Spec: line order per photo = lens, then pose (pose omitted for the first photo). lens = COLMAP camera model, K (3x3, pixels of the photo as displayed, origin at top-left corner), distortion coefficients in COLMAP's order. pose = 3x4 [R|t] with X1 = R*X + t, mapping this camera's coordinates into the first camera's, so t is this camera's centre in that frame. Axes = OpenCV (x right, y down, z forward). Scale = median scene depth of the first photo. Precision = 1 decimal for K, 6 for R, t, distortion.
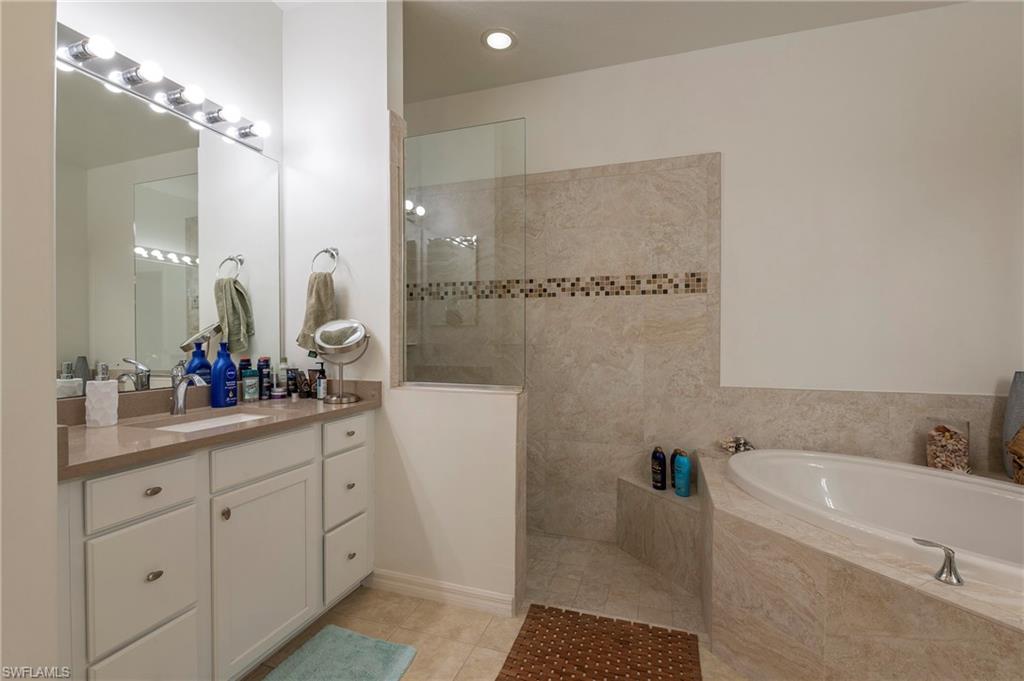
lens RADIAL K [[455.8, 0, 510.1], [0, 455.8, 343.0], [0, 0, 1]] dist [-0.000100, 0.000141]
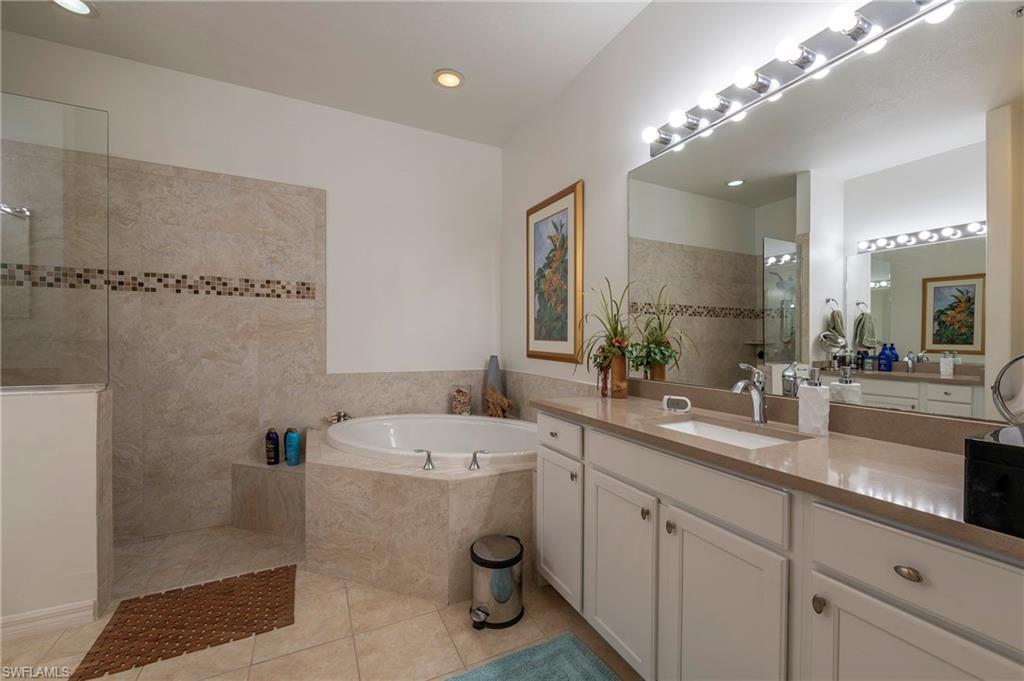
lens RADIAL K [[413.5, 0, 522.8], [0, 413.5, 343.3], [0, 0, 1]] dist [-0.001980, -0.002298]
pose [[0.693047, -0.005488, 0.720871, 0.008896], [-0.001522, 0.999958, 0.009075, -0.001187], [-0.720890, -0.007387, 0.693010, -0.198844]]
